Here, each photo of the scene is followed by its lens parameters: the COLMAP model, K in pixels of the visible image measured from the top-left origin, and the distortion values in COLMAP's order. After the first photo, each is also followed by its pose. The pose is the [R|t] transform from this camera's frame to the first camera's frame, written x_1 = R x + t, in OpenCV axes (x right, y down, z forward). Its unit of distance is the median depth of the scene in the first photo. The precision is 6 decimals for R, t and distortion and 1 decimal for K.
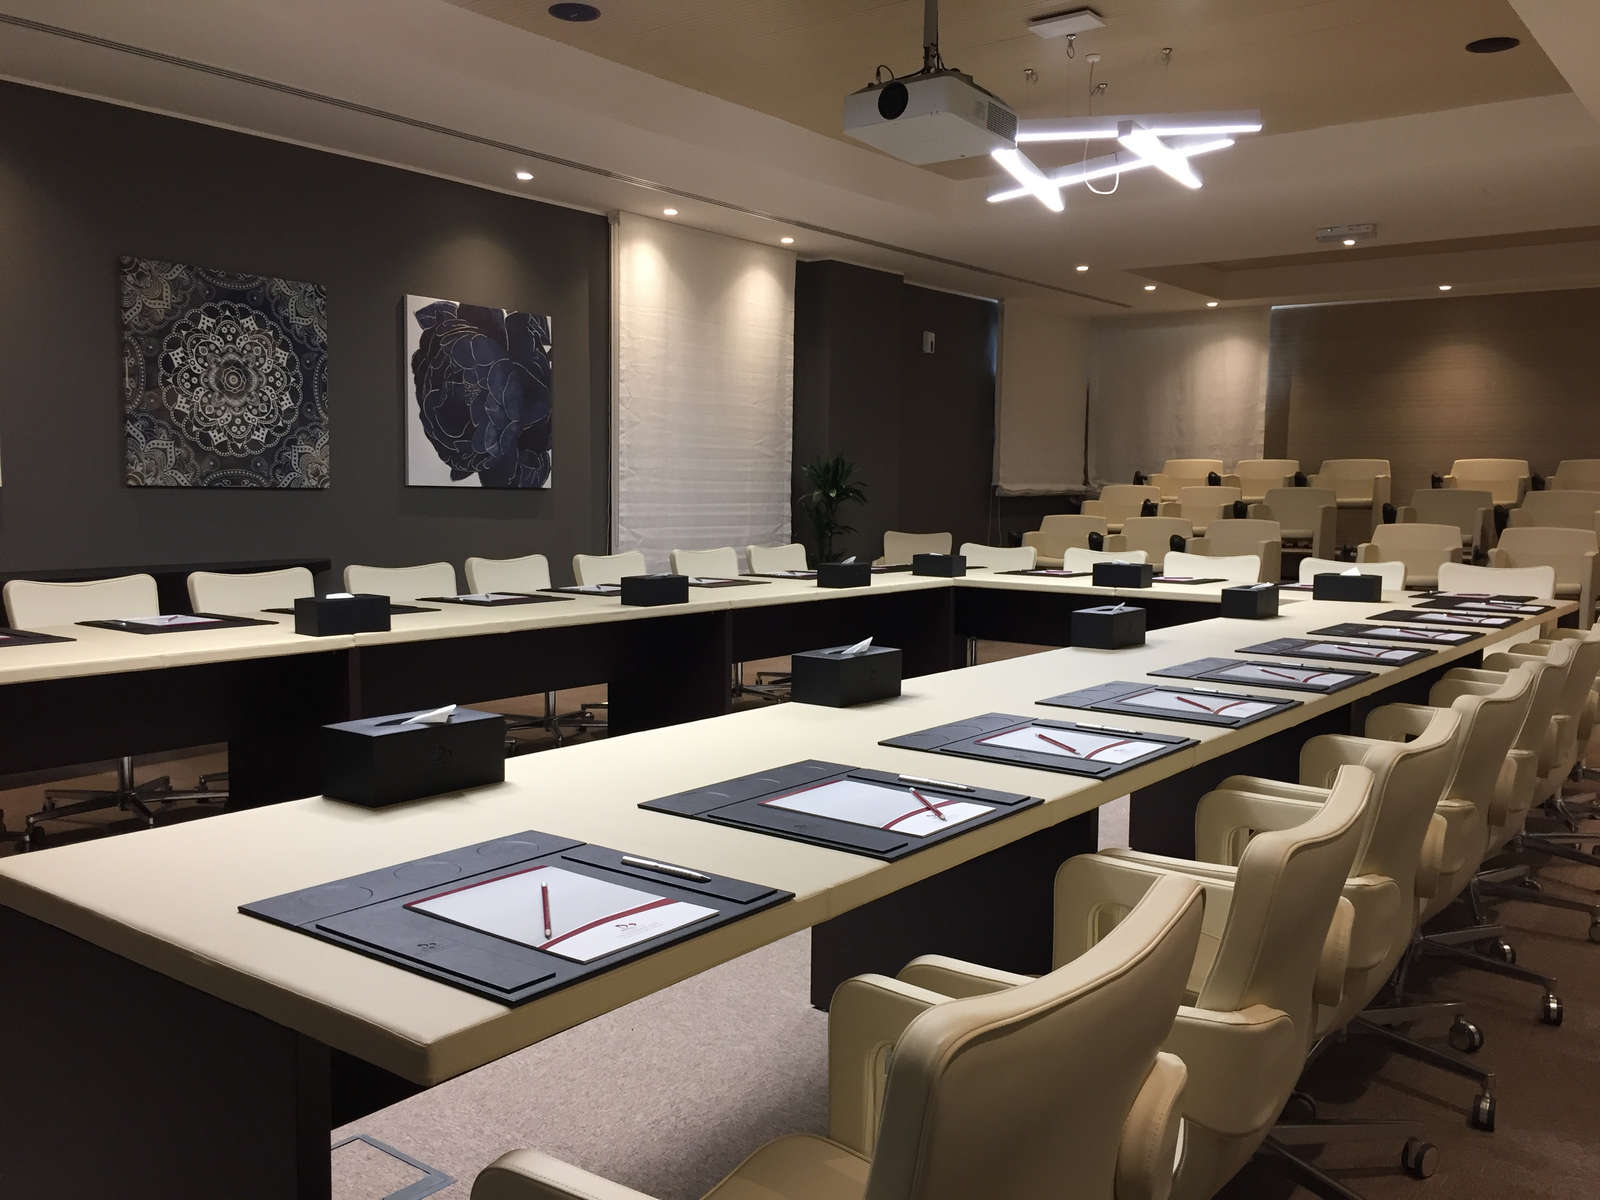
lens RADIAL K [[1373.5, 0, 800.0], [0, 1373.5, 600.0], [0, 0, 1]] dist [0.064062, -0.080504]
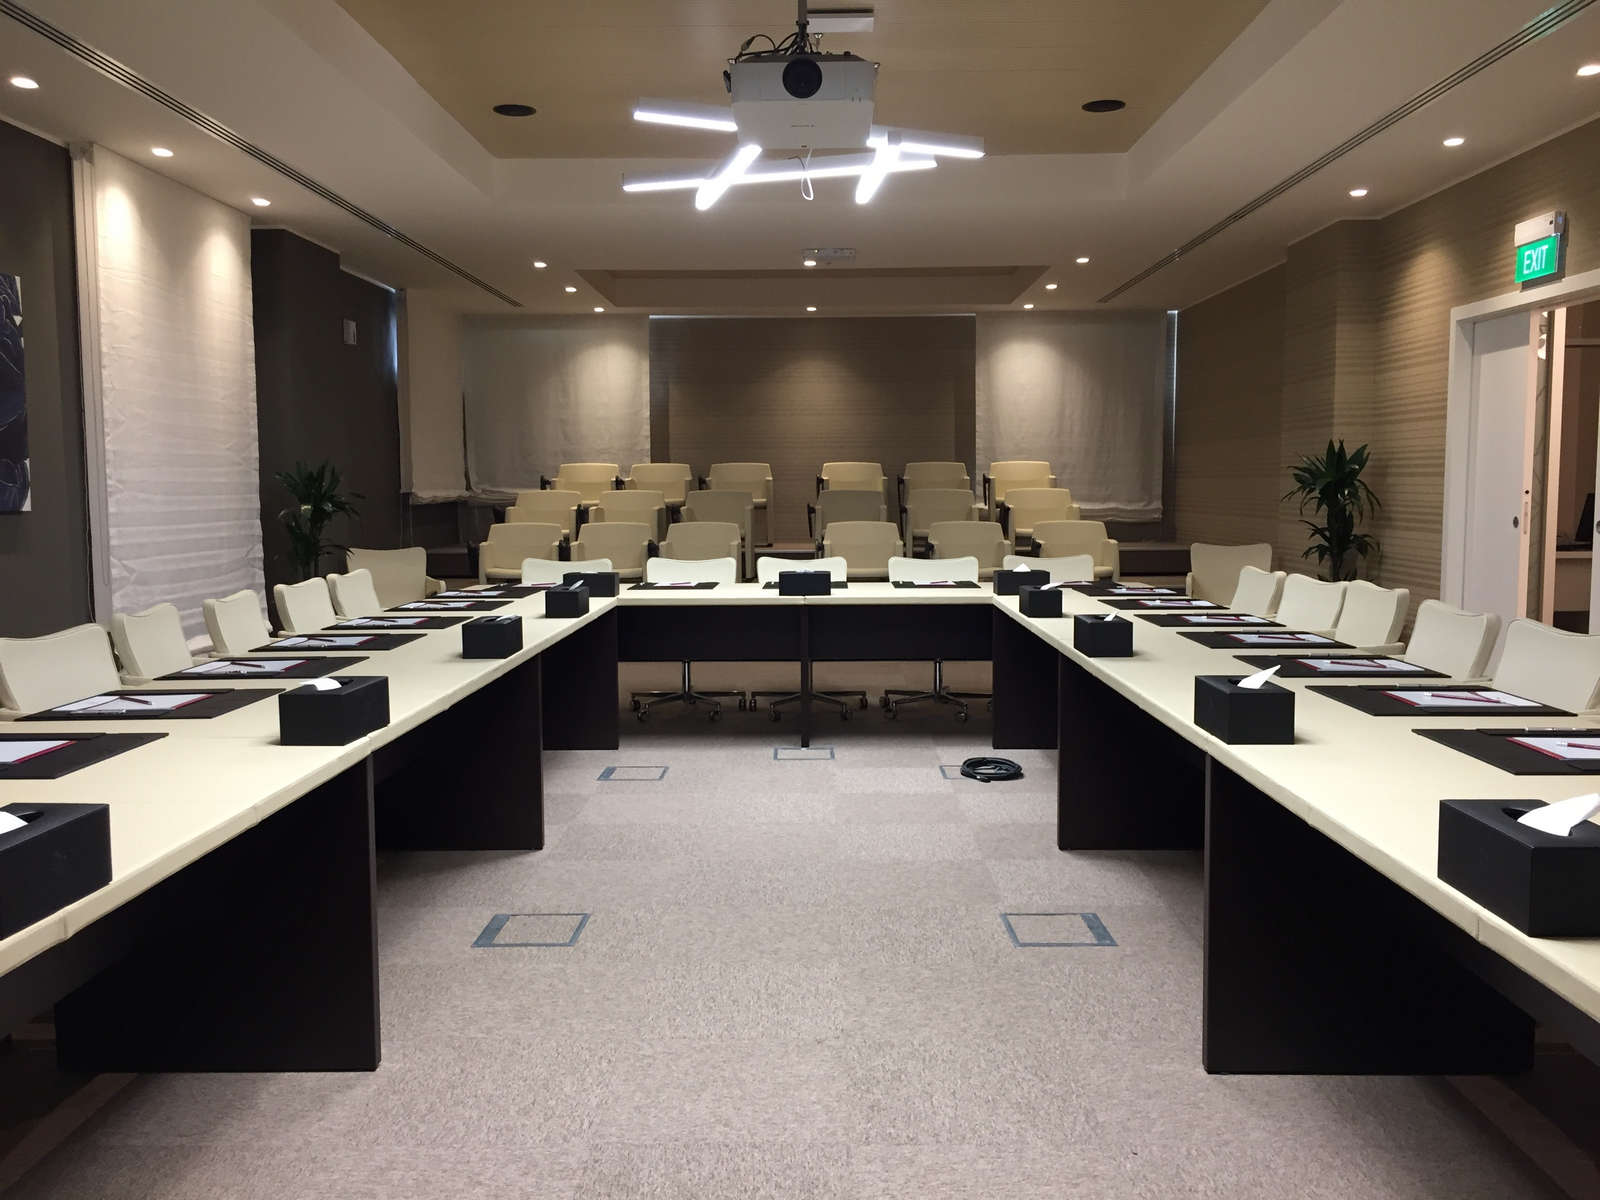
lens RADIAL K [[1373.5, 0, 800.0], [0, 1373.5, 600.0], [0, 0, 1]] dist [0.064062, -0.080504]
pose [[0.801254, -0.067254, 0.594532, -0.248739], [0.066947, 0.997500, 0.022614, -0.019753], [-0.594567, 0.021683, 0.803754, 0.139218]]
